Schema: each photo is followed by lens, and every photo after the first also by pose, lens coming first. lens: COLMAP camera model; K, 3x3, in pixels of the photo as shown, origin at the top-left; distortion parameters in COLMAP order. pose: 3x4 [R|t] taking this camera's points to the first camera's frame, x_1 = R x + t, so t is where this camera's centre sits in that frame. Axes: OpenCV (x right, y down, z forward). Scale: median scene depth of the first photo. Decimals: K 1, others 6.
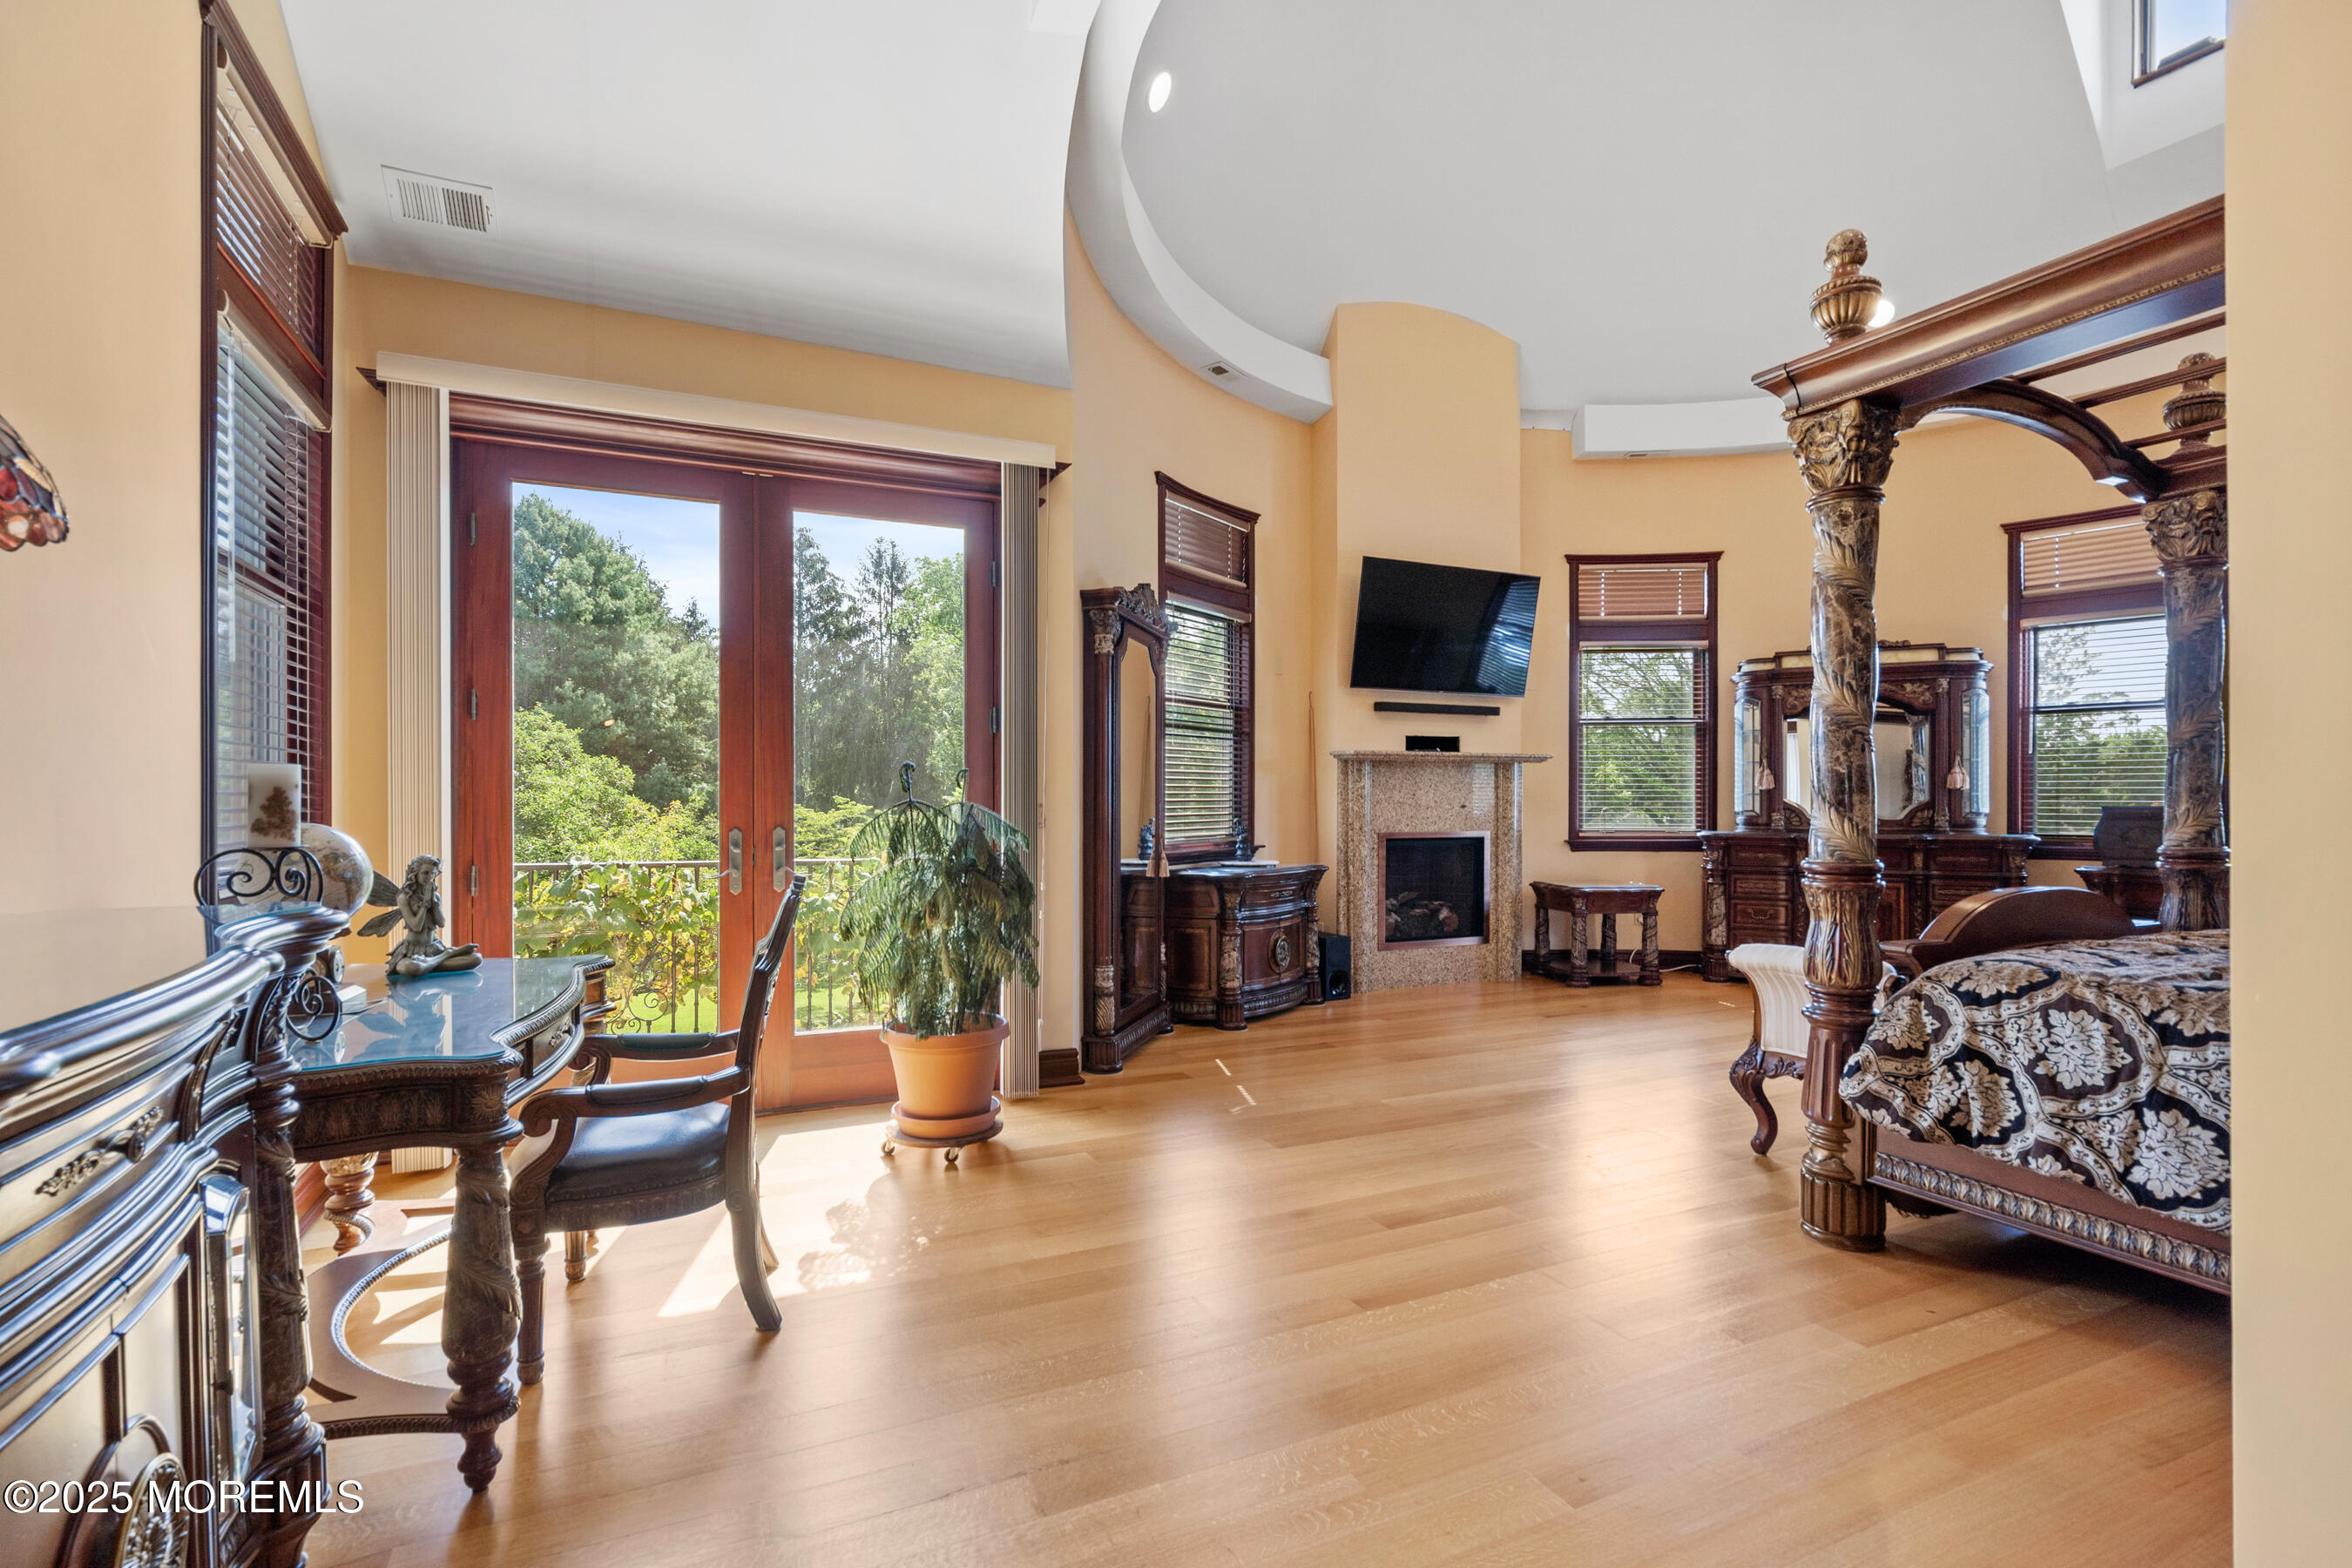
lens RADIAL K [[1092.1, 0, 1168.0], [0, 1092.1, 774.7], [0, 0, 1]] dist [-0.013710, -0.000189]
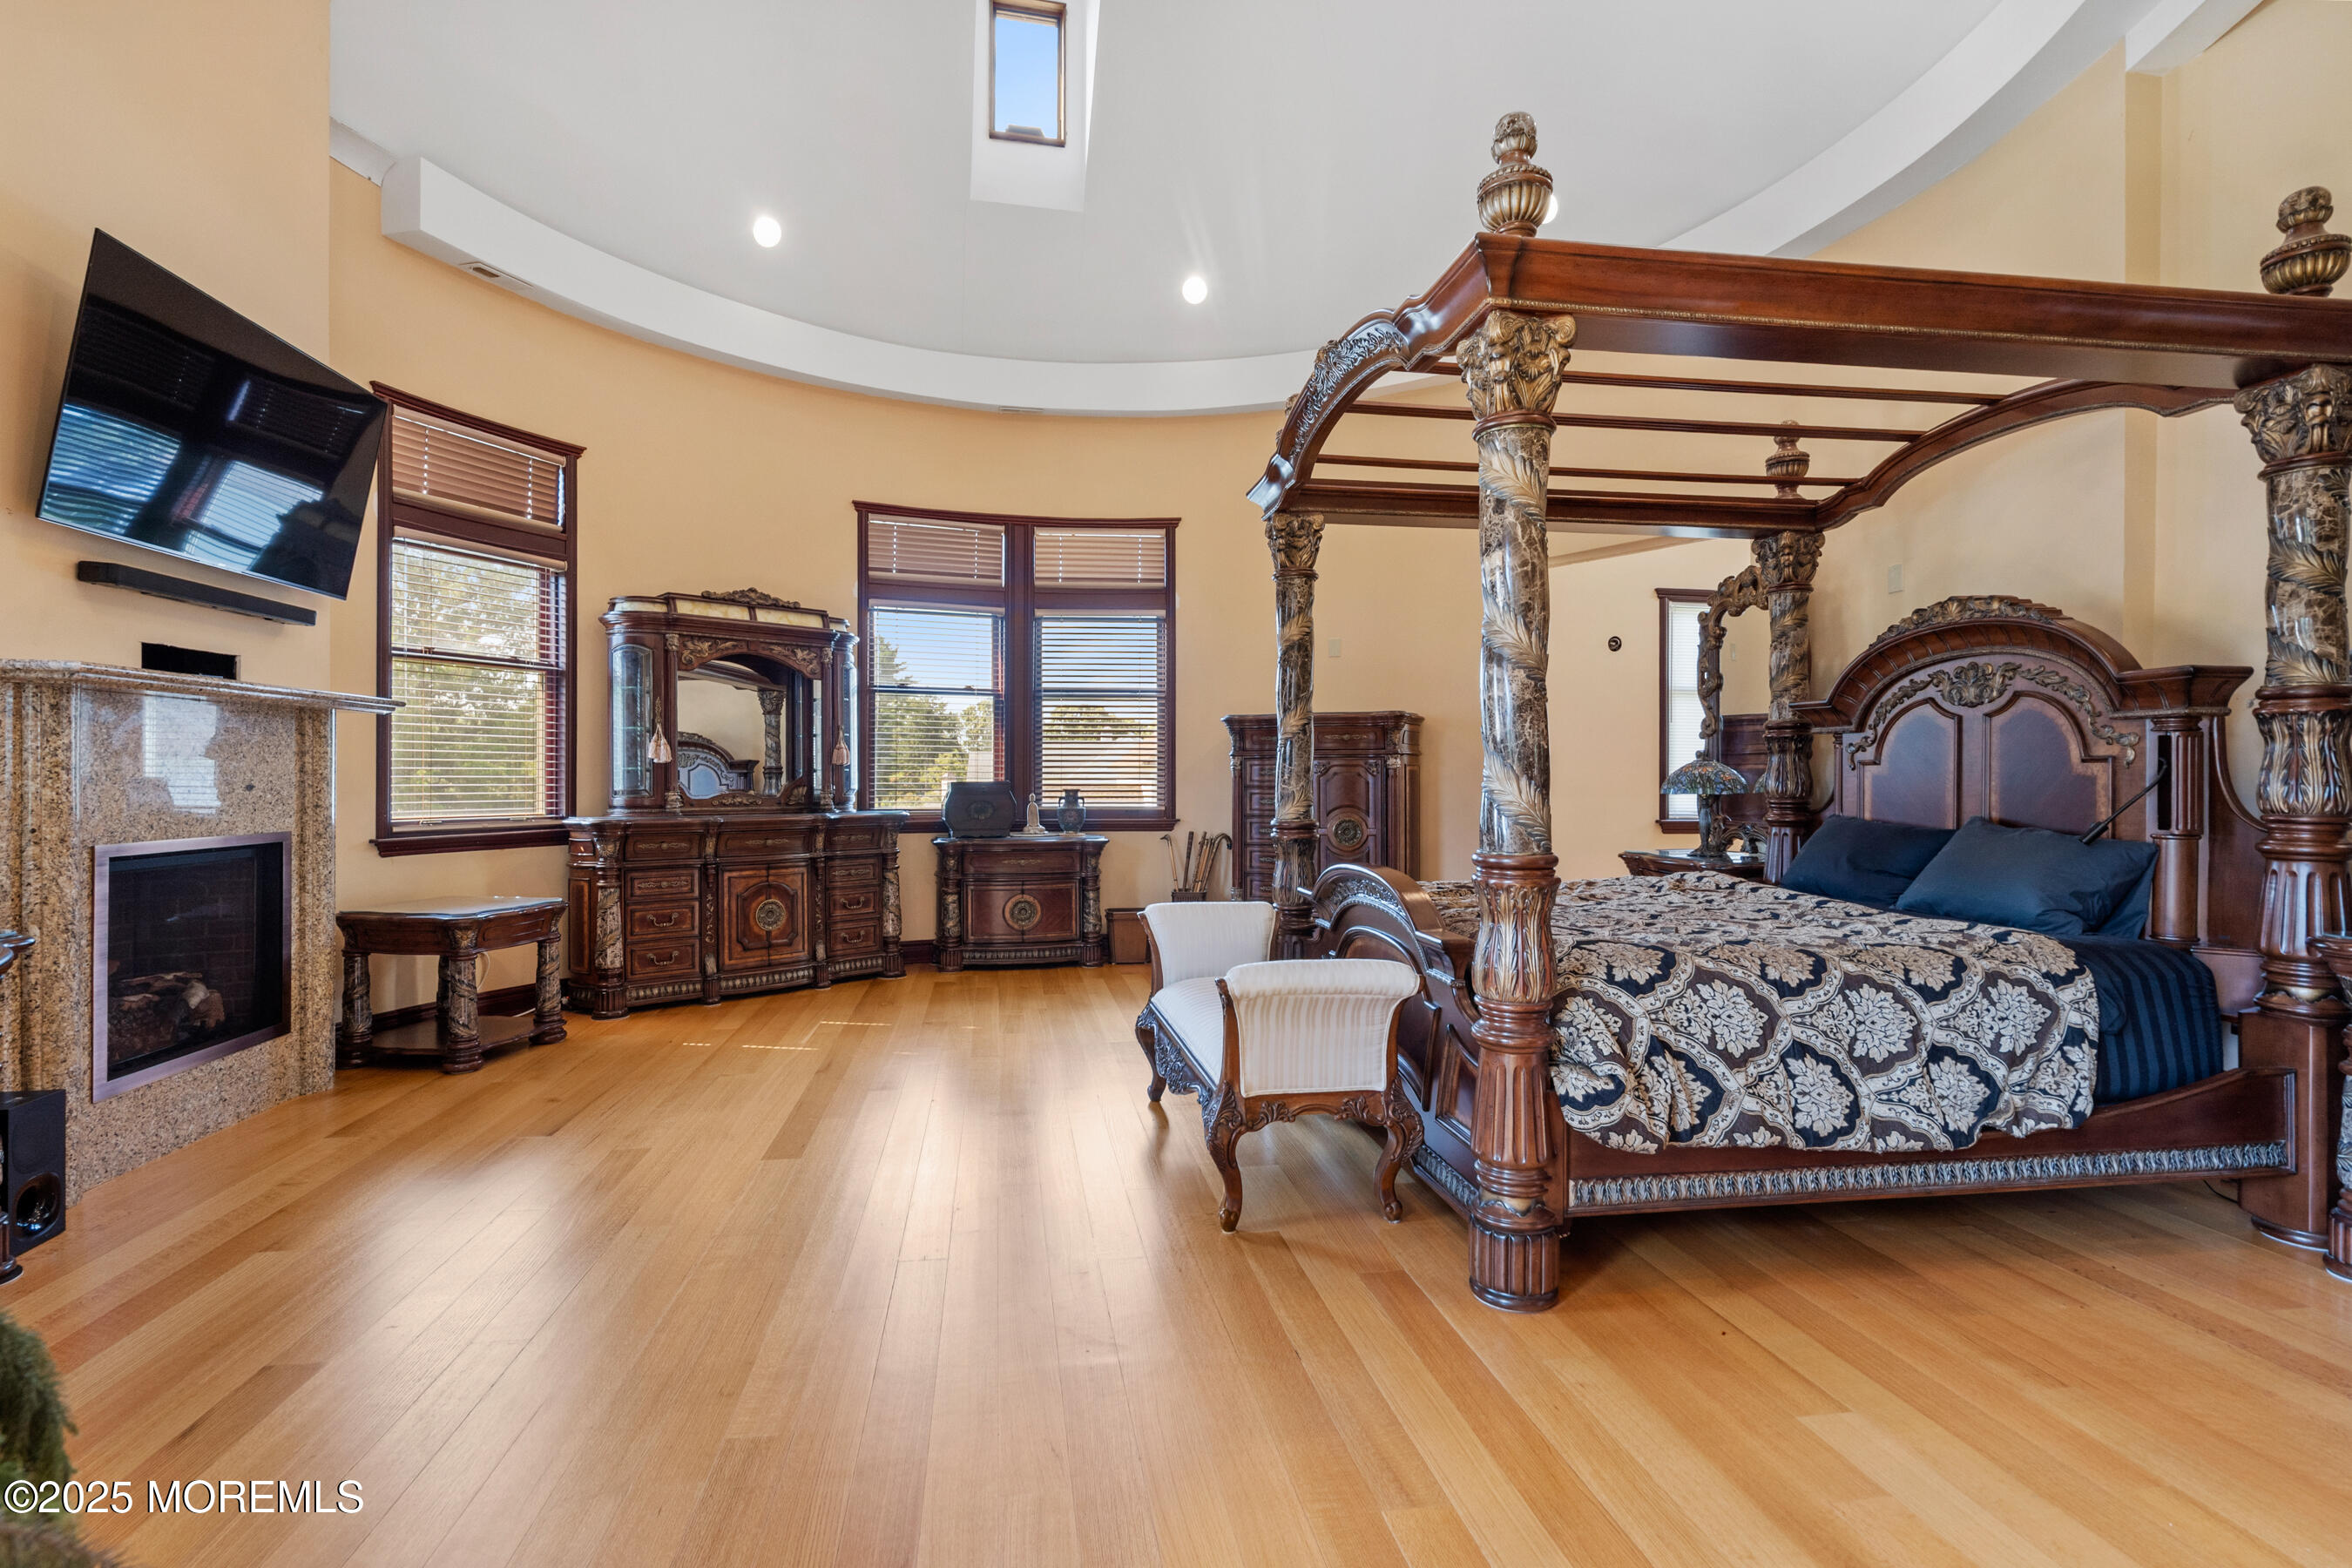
lens RADIAL K [[1092.1, 0, 1168.0], [0, 1092.1, 774.7], [0, 0, 1]] dist [-0.013710, -0.000189]
pose [[0.275478, 0.001866, 0.961306, -0.115599], [-0.025842, 0.999651, 0.005465, 0.008628], [-0.960960, -0.026348, 0.275430, 0.432836]]
